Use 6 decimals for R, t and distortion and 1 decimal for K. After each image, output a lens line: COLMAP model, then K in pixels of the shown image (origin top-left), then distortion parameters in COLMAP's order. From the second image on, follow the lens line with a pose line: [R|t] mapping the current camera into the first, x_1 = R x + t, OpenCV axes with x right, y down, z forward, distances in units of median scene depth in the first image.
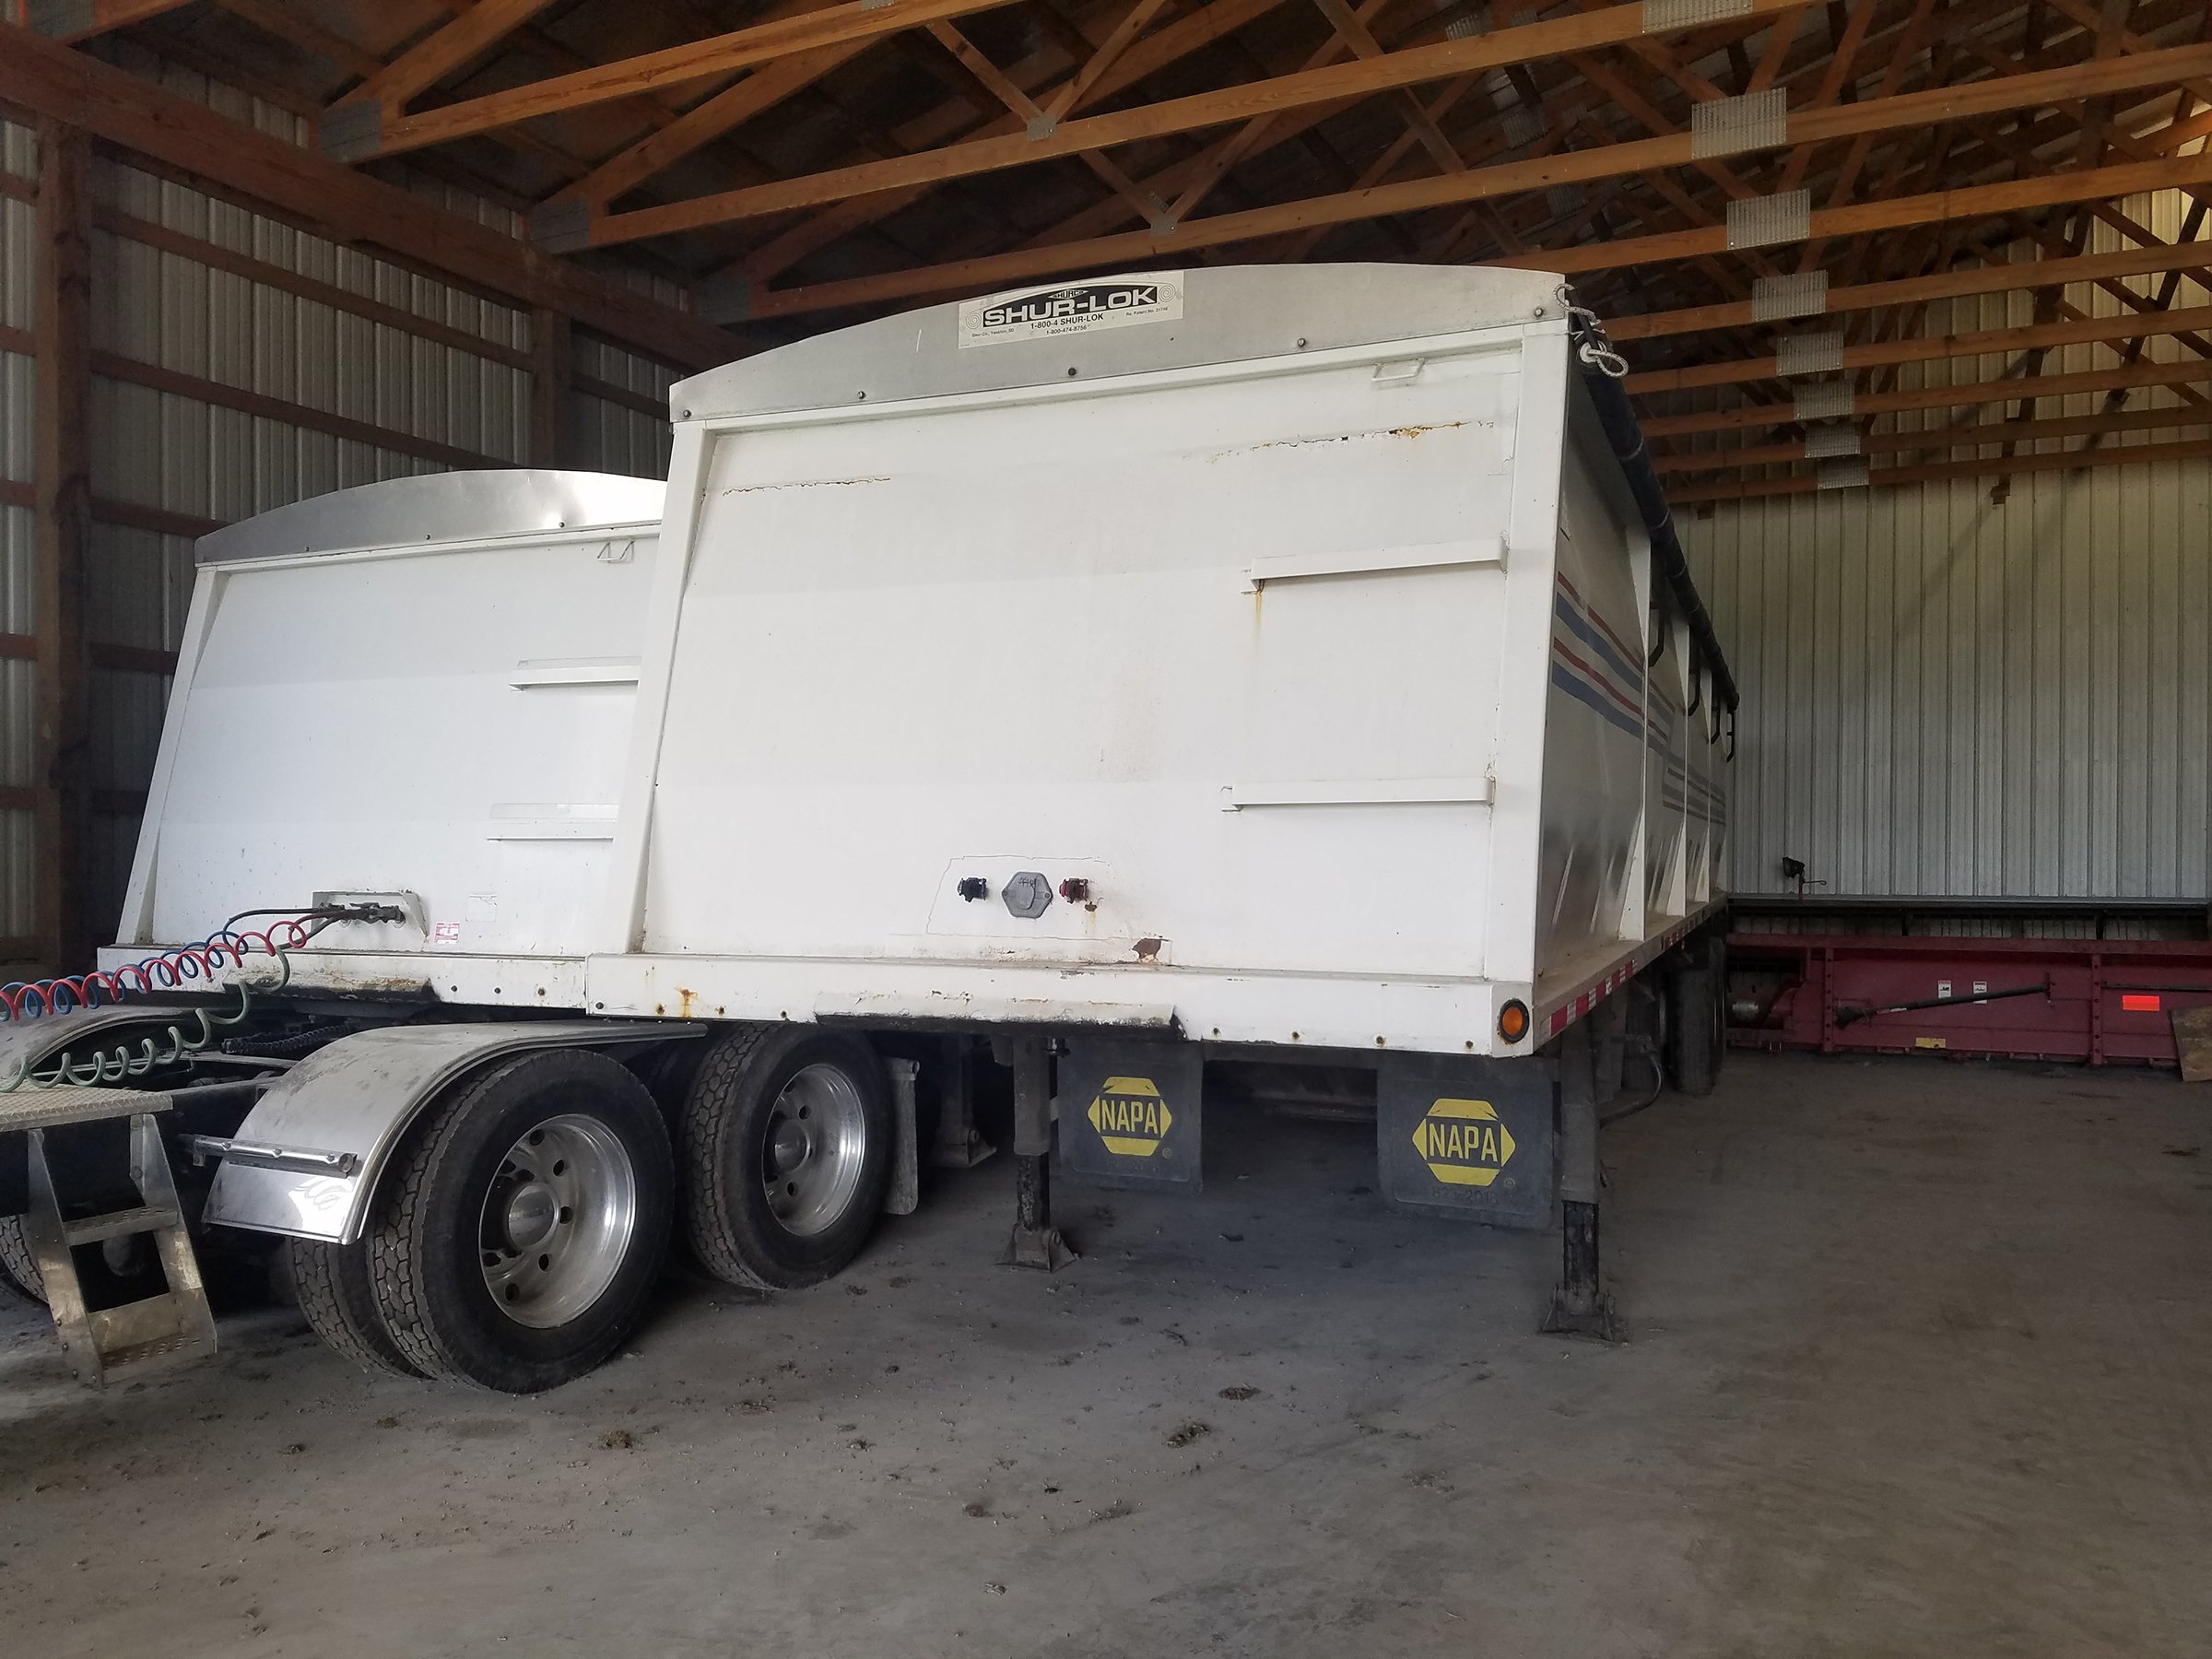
lens RADIAL K [[1740.3, 0, 1106.0], [0, 1740.3, 829.5], [0, 0, 1]] dist [0.099304, -0.146373]
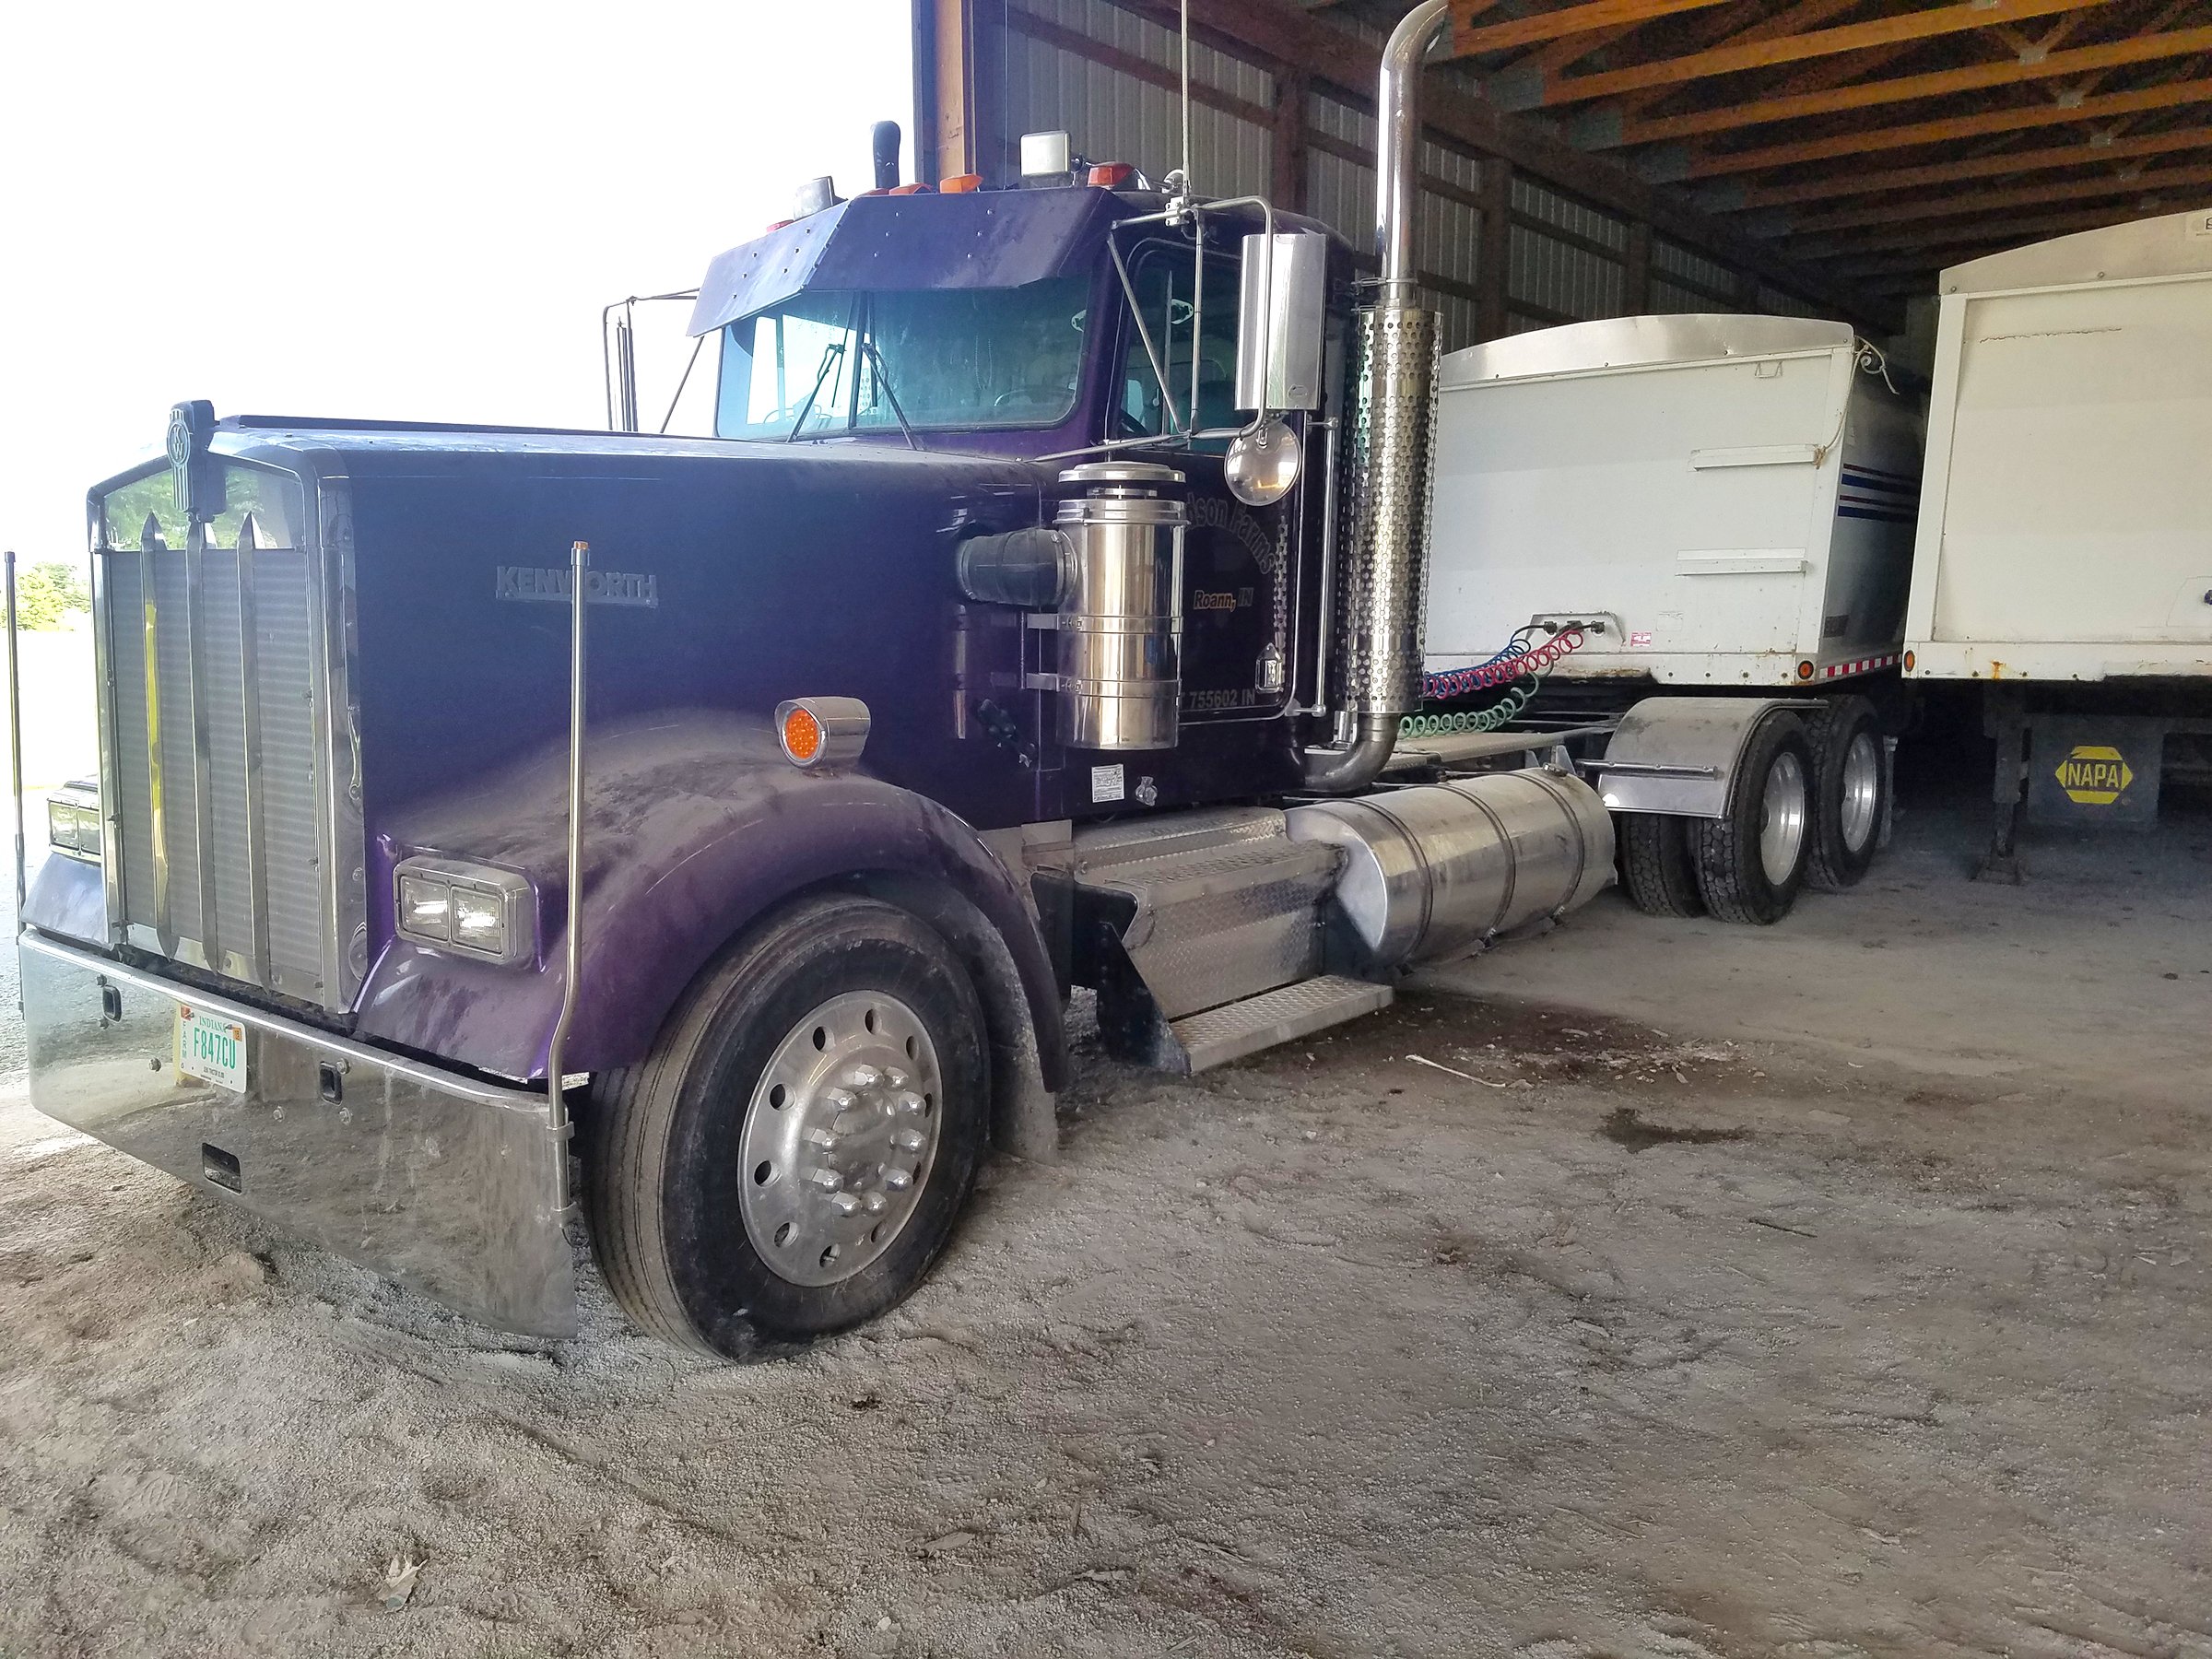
lens RADIAL K [[1740.3, 0, 1106.0], [0, 1740.3, 829.5], [0, 0, 1]] dist [0.099304, -0.146373]
pose [[0.977710, 0.019239, -0.209078, -0.455423], [0.010678, 0.989948, 0.141027, 0.003055], [0.209689, -0.140116, 0.967677, -0.512589]]
